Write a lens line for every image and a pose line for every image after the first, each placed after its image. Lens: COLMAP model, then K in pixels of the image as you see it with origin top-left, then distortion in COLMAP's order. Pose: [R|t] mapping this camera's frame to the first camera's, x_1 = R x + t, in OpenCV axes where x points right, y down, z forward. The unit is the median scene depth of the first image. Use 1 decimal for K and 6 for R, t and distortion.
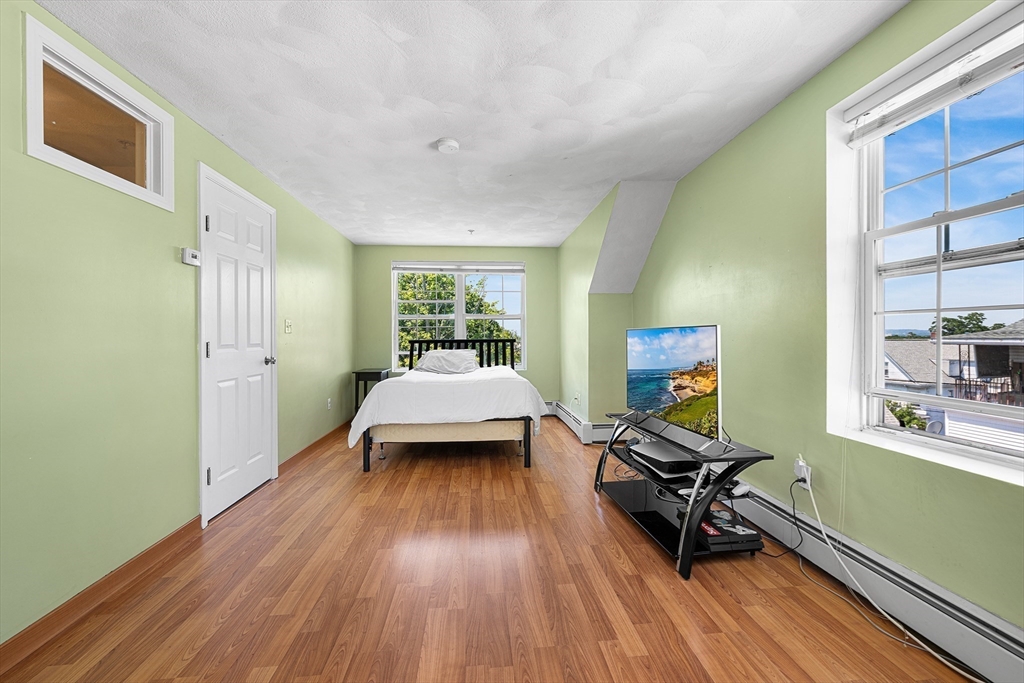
lens RADIAL K [[409.7, 0, 513.8], [0, 409.7, 336.1], [0, 0, 1]] dist [-0.000118, 0.000048]
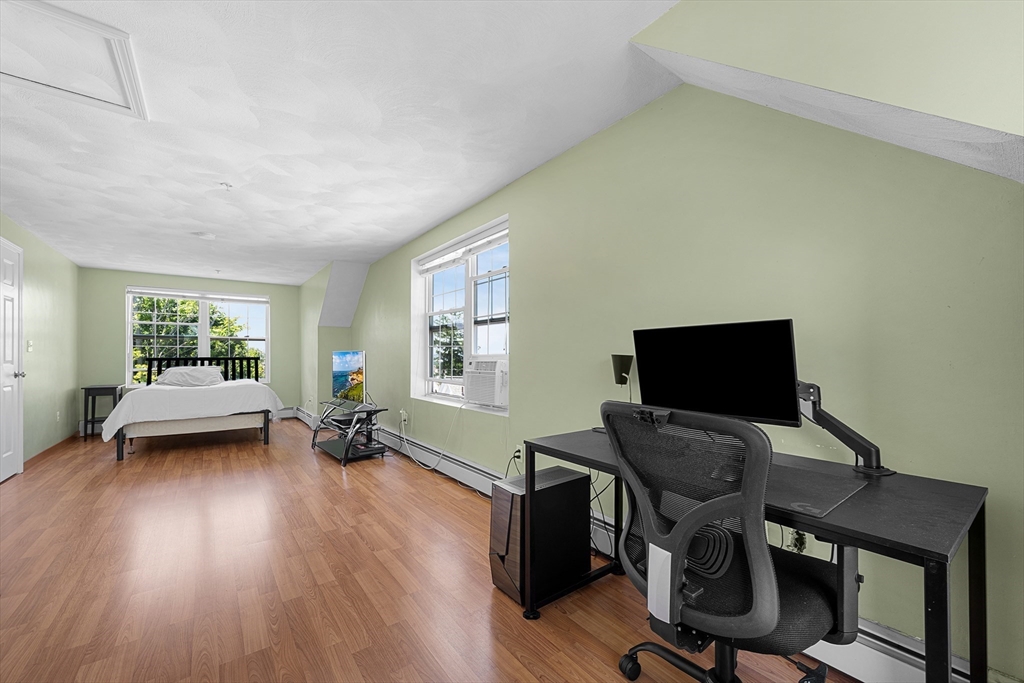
lens RADIAL K [[409.1, 0, 508.3], [0, 409.1, 351.9], [0, 0, 1]] dist [-0.000483, 0.000278]
pose [[0.858600, 0.007777, 0.512586, 0.021052], [-0.004256, 0.999959, -0.008041, -0.003449], [-0.512628, 0.004722, 0.858598, -0.606194]]
